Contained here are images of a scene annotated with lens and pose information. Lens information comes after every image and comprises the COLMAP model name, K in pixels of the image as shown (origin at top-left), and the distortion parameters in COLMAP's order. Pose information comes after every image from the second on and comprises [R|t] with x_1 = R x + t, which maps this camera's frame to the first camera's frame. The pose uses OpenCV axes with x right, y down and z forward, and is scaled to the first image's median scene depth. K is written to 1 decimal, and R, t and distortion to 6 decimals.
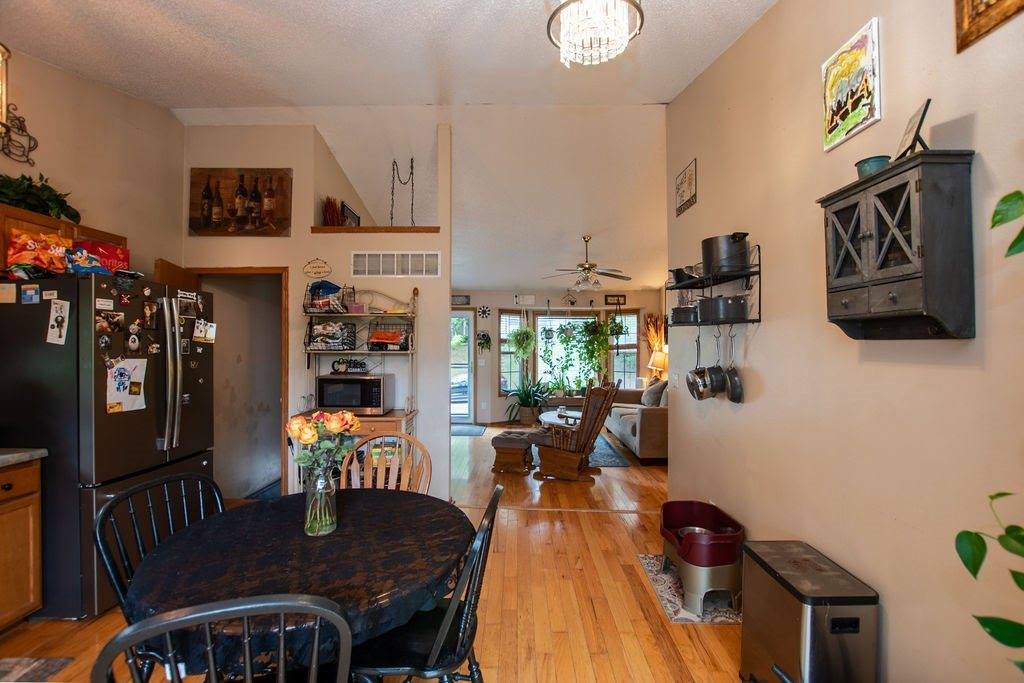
lens RADIAL K [[450.7, 0, 519.1], [0, 450.7, 345.5], [0, 0, 1]] dist [-0.041312, 0.006860]
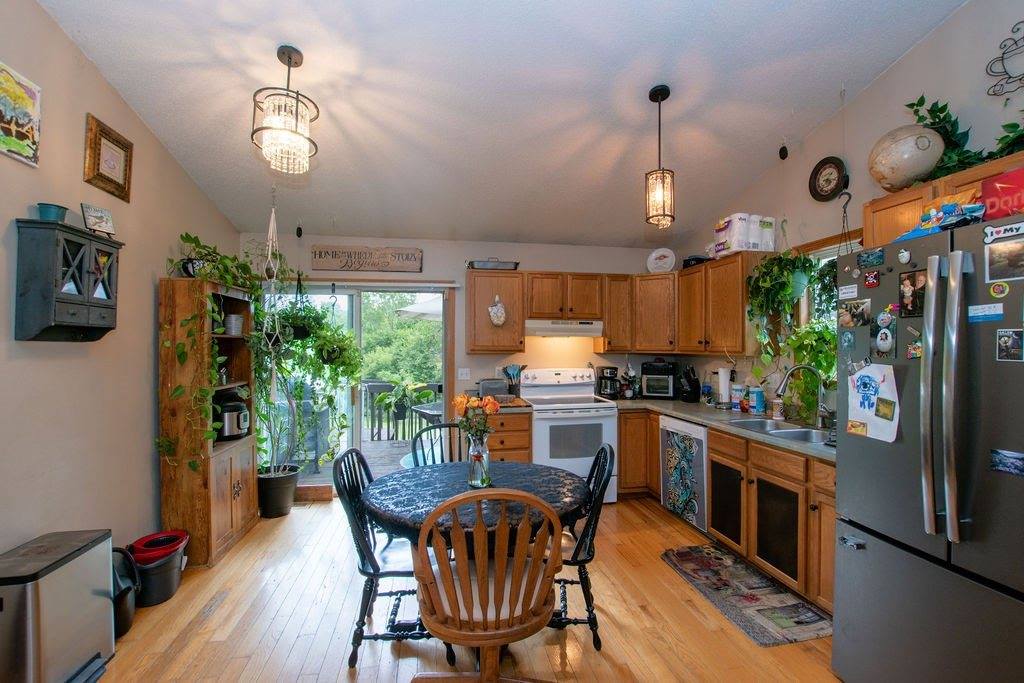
lens RADIAL K [[450.7, 0, 519.1], [0, 450.7, 345.5], [0, 0, 1]] dist [-0.041312, 0.006860]
pose [[-0.982980, -0.001259, -0.183707, -0.220479], [0.000161, 0.999970, -0.007715, 0.007052], [0.183711, -0.007613, -0.982951, 1.640534]]
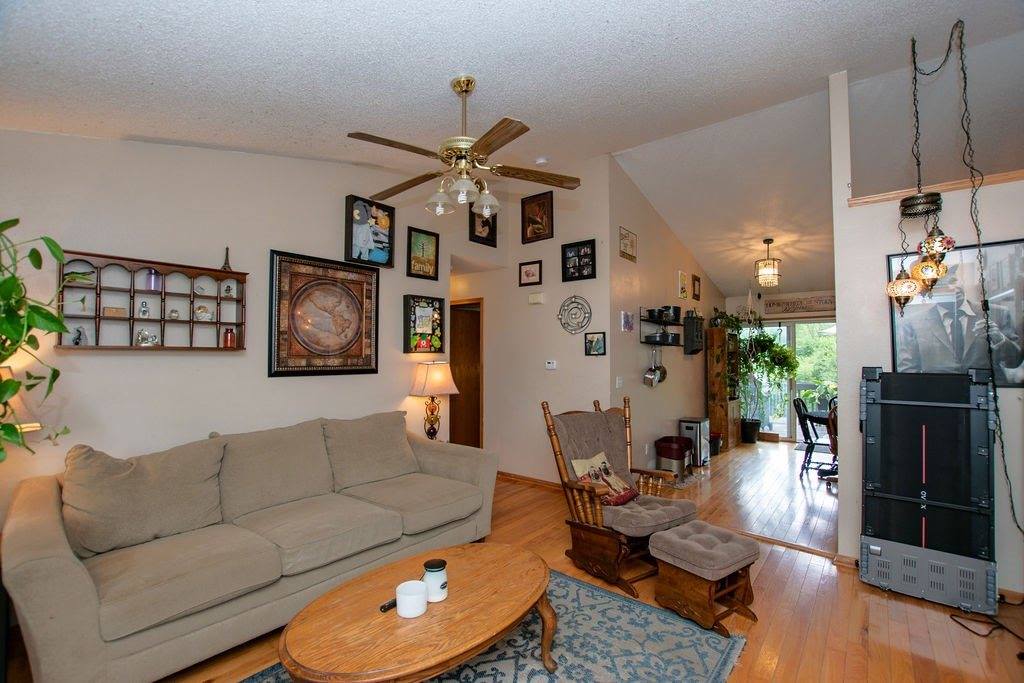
lens RADIAL K [[450.7, 0, 519.1], [0, 450.7, 345.5], [0, 0, 1]] dist [-0.041312, 0.006860]
pose [[-0.780017, 0.016953, 0.625528, -0.358446], [-0.002257, 0.999550, -0.029904, 0.020740], [-0.625754, -0.024737, -0.779628, 3.382107]]
